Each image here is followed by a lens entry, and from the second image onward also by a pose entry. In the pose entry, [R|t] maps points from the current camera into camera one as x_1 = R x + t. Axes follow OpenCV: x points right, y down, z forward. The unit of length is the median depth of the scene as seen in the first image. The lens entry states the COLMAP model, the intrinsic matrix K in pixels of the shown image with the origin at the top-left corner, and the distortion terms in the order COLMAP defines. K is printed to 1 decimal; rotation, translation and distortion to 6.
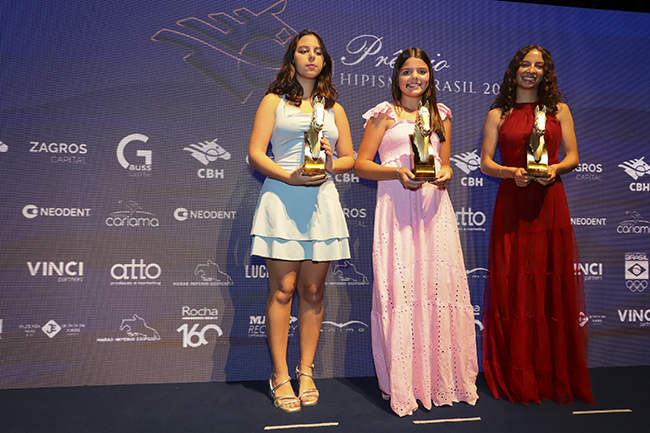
lens RADIAL K [[462.7, 0, 327.5], [0, 462.7, 208.0], [0, 0, 1]] dist [0.007364, 0.004483]
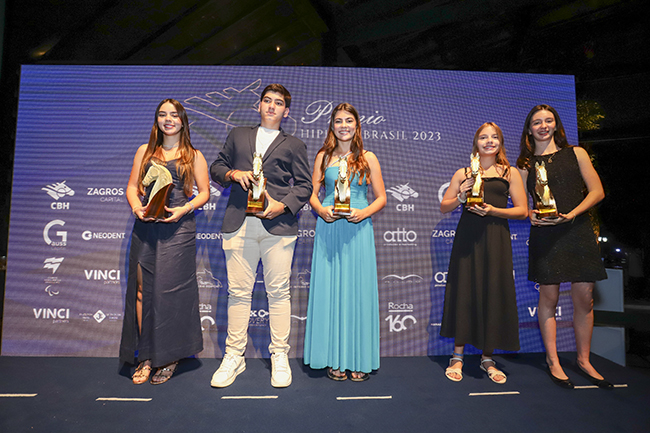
lens RADIAL K [[343.2, 0, 330.9], [0, 343.2, 216.5], [0, 0, 1]] dist [-0.051994, 0.024044]
pose [[0.992945, -0.021236, -0.116660, 0.210398], [0.016498, 0.999005, -0.041424, 0.004156], [0.117423, 0.039208, 0.992308, 0.030953]]
